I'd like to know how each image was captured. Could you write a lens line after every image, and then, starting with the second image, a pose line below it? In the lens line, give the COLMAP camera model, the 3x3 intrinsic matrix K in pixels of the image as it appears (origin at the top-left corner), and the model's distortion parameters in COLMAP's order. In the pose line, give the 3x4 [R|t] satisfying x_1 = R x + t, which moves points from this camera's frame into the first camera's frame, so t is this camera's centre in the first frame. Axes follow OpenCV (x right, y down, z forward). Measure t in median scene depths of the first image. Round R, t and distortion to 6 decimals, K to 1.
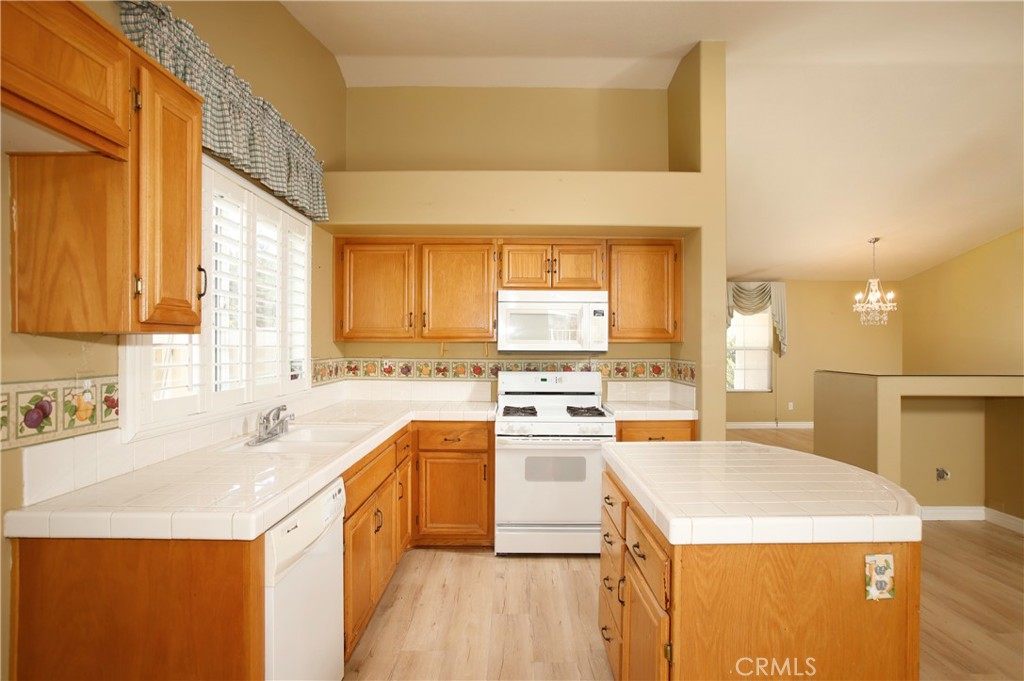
lens RADIAL K [[530.0, 0, 506.4], [0, 530.0, 349.7], [0, 0, 1]] dist [-0.022147, 0.001070]
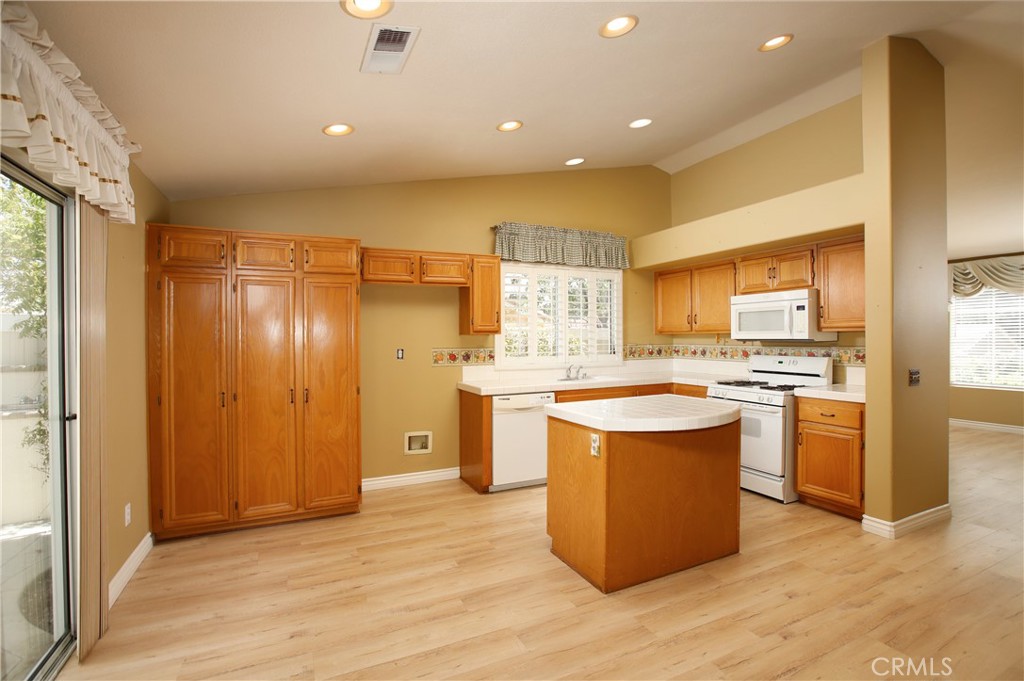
lens RADIAL K [[454.1, 0, 509.7], [0, 454.1, 344.3], [0, 0, 1]] dist [-0.017429, 0.005853]
pose [[0.422688, 0.005422, -0.906259, 1.199686], [0.005187, 0.999951, 0.008402, 0.002852], [0.906260, -0.008252, 0.422640, -0.053291]]
